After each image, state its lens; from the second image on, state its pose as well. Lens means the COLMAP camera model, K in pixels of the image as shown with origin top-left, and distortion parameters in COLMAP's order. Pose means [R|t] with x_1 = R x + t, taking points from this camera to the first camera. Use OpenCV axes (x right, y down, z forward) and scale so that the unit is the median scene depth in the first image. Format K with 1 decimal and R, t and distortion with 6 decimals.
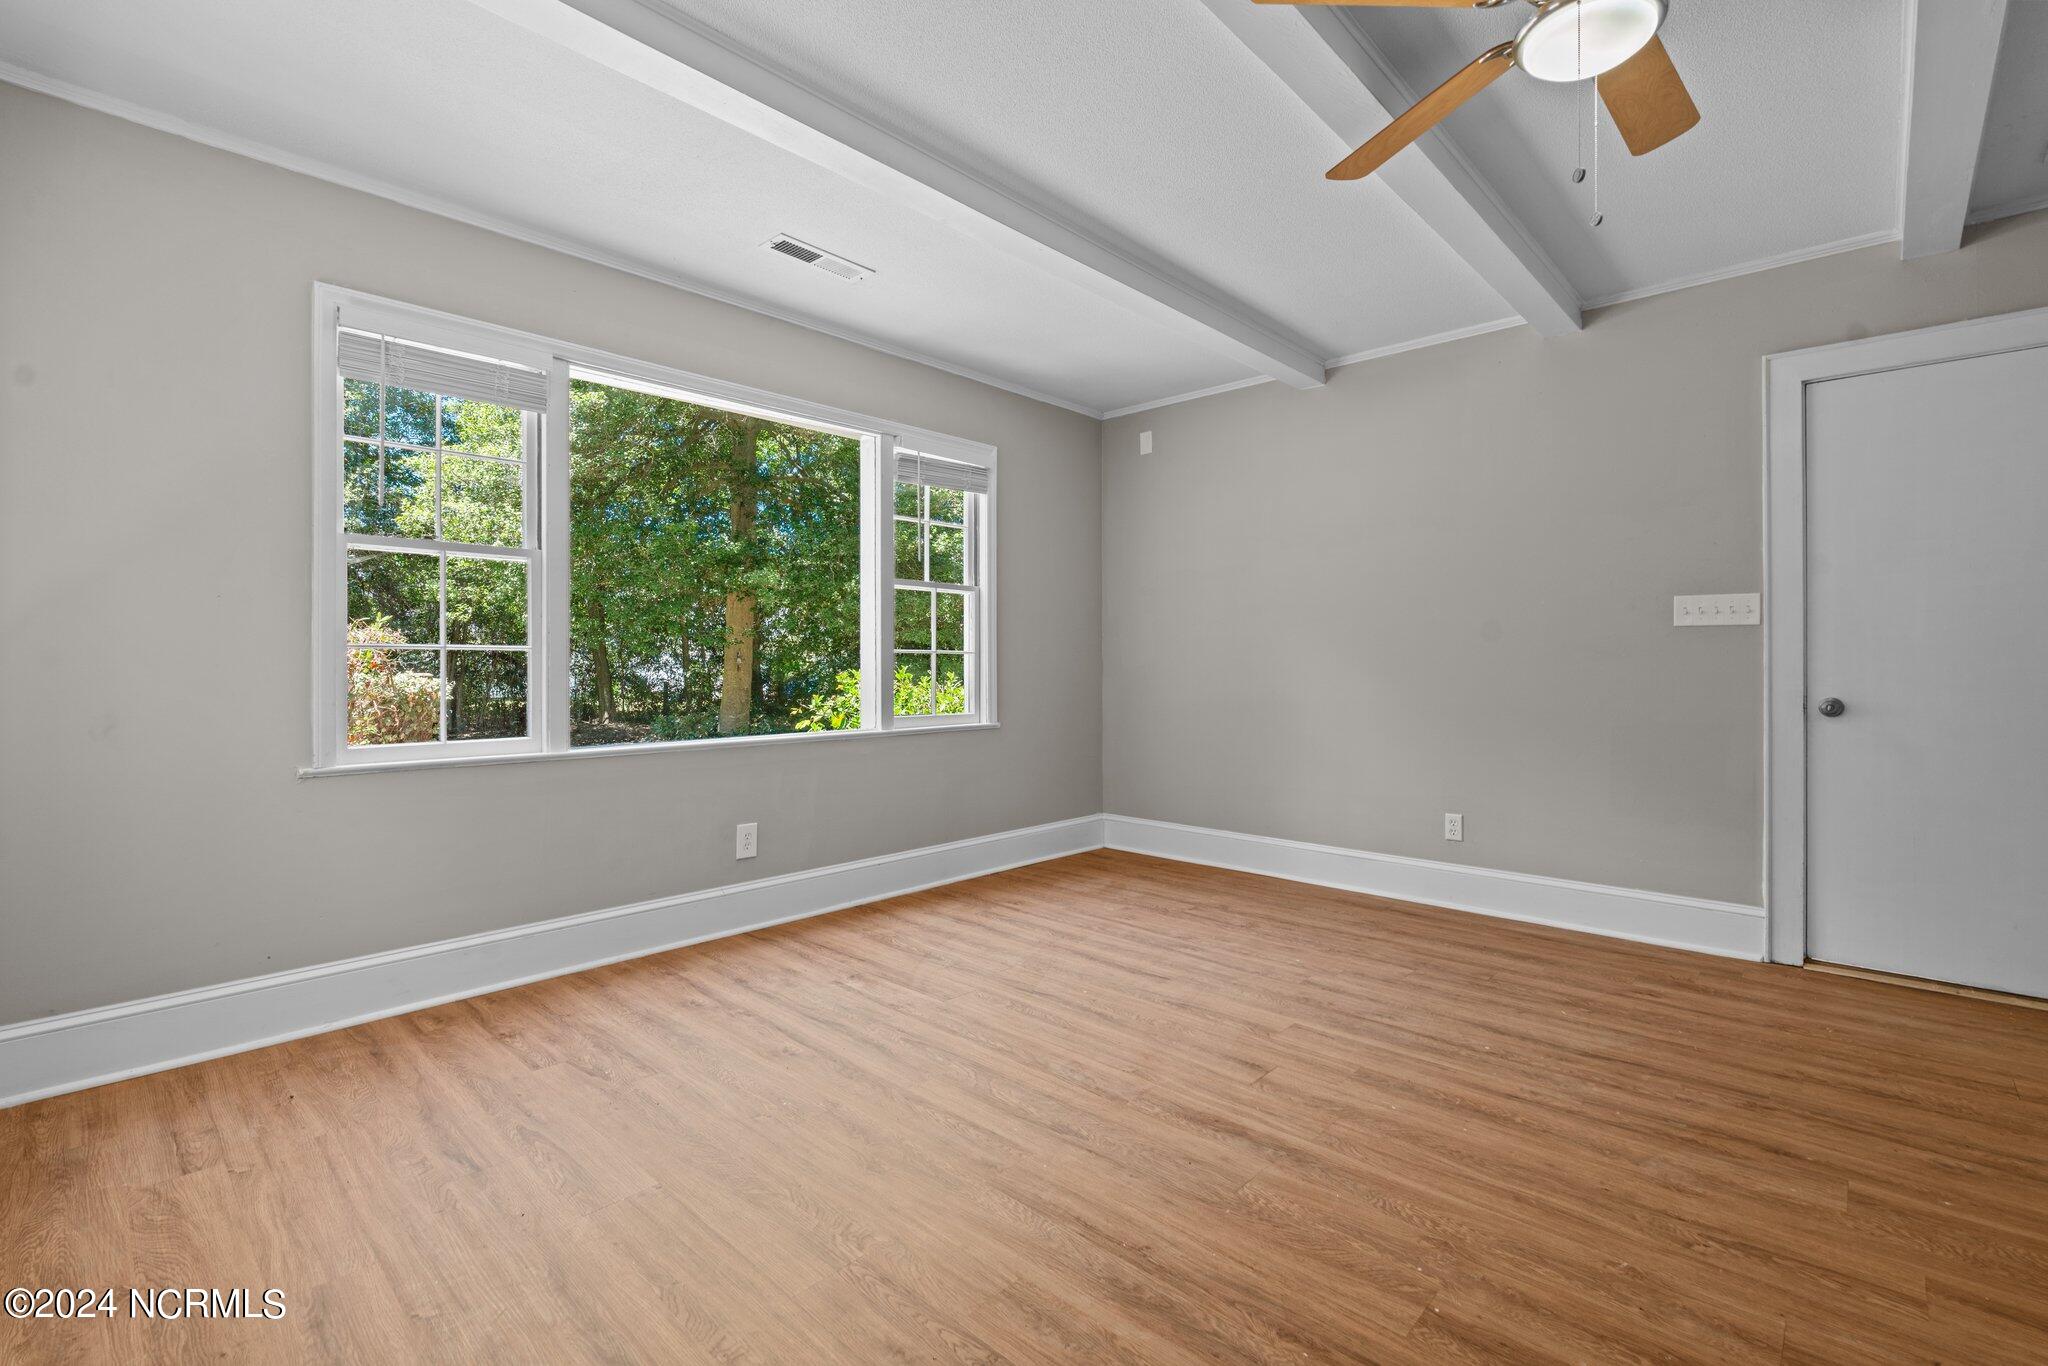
lens RADIAL K [[912.6, 0, 1020.0], [0, 912.6, 665.7], [0, 0, 1]] dist [-0.009186, 0.000602]
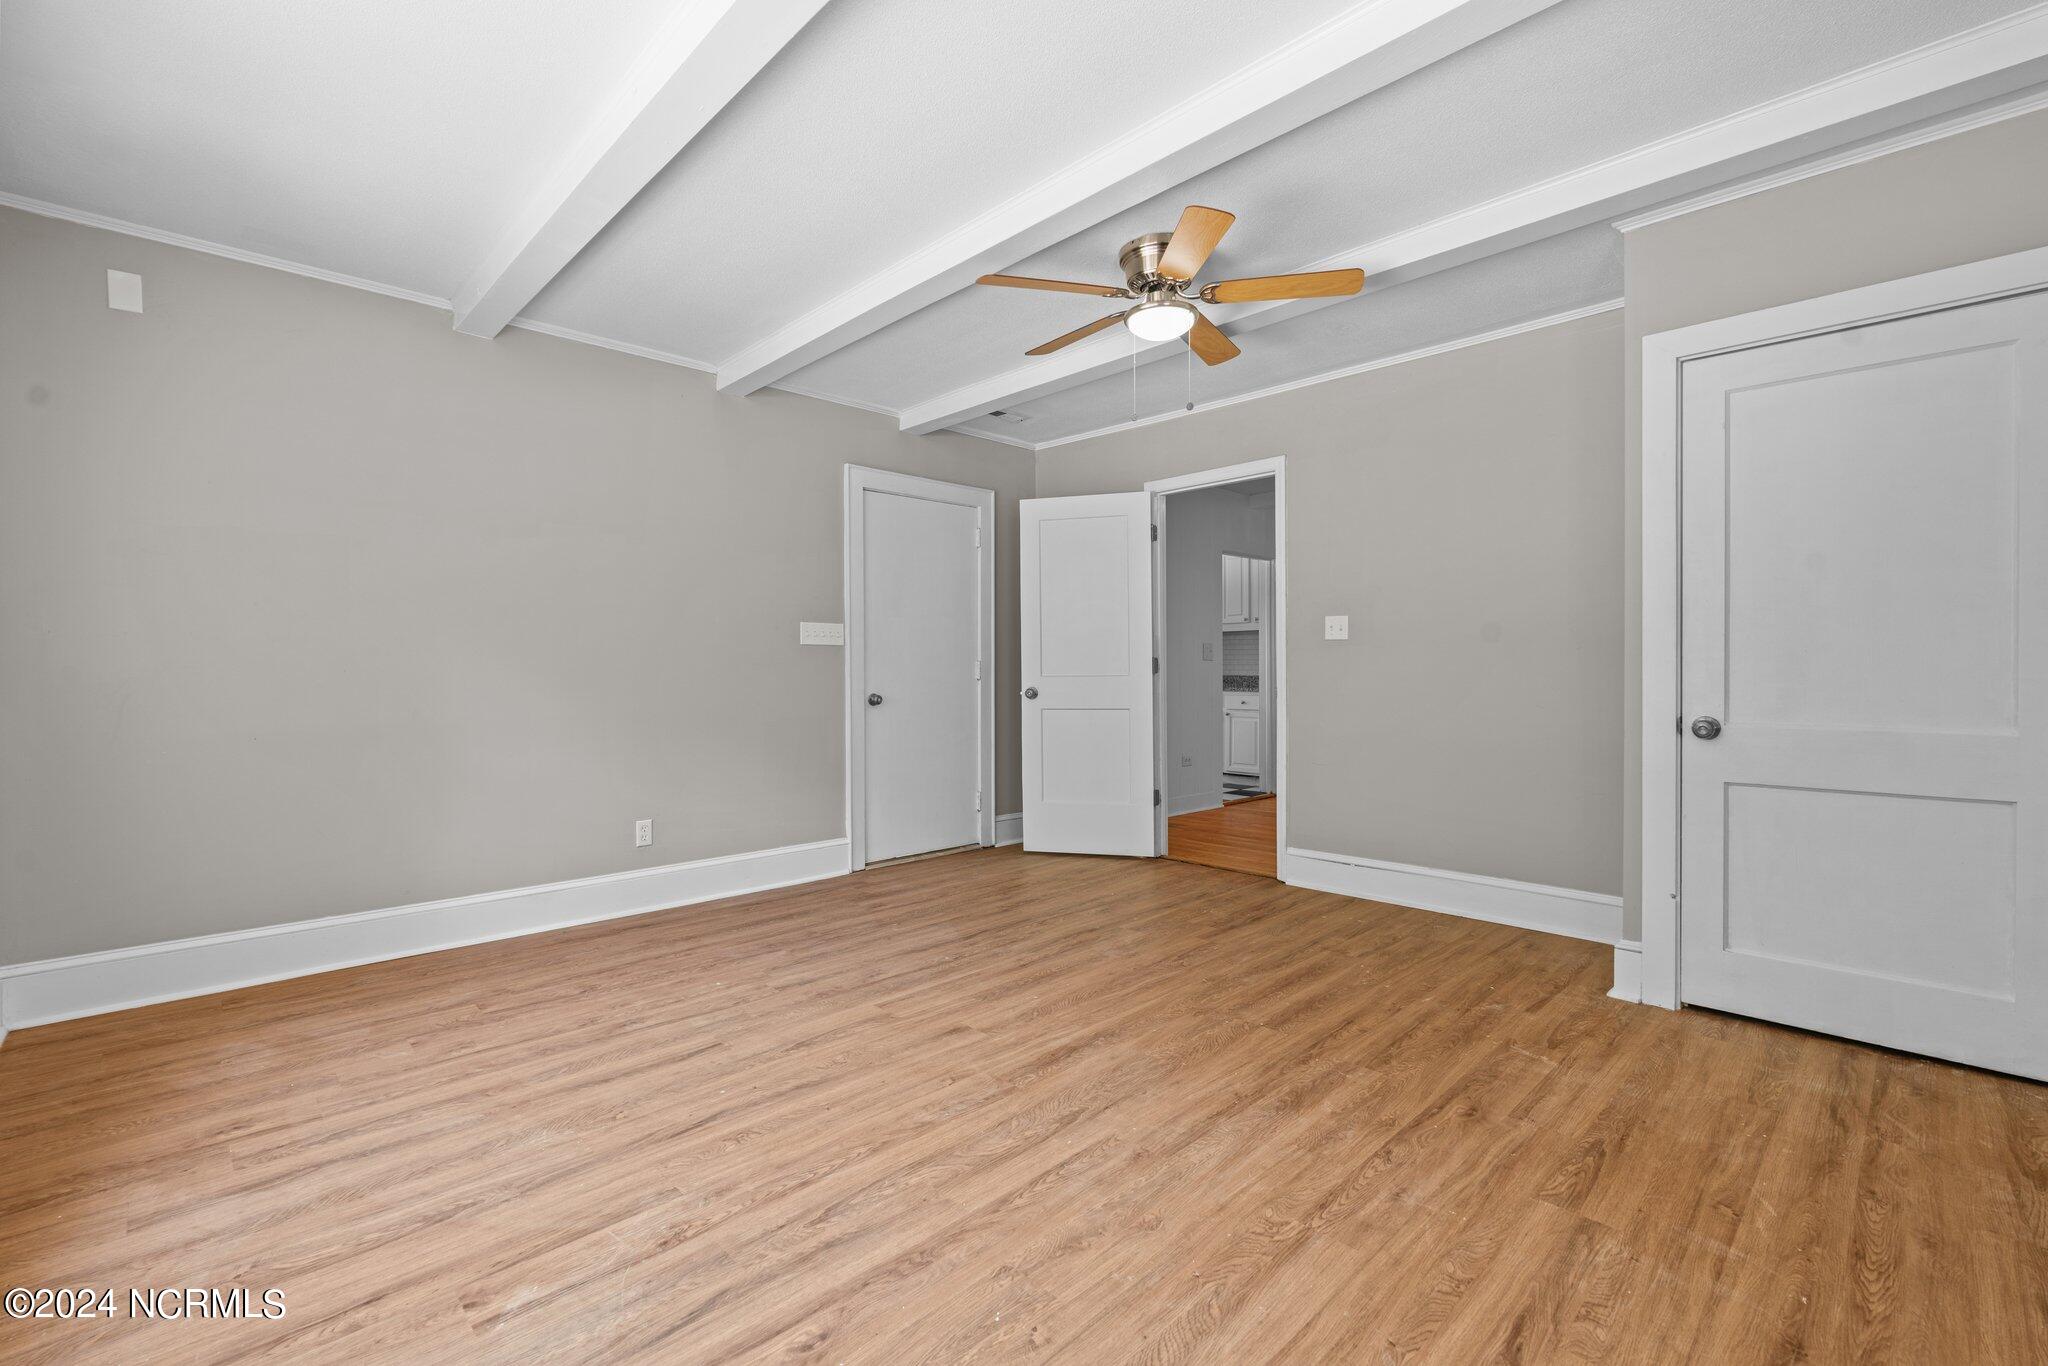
lens RADIAL K [[912.6, 0, 1014.9], [0, 912.6, 678.2], [0, 0, 1]] dist [-0.009186, 0.000602]
pose [[0.037053, -0.008579, 0.999276, -0.701448], [0.007209, 0.999939, 0.008318, -0.002779], [-0.999287, 0.006896, 0.037113, 0.720127]]
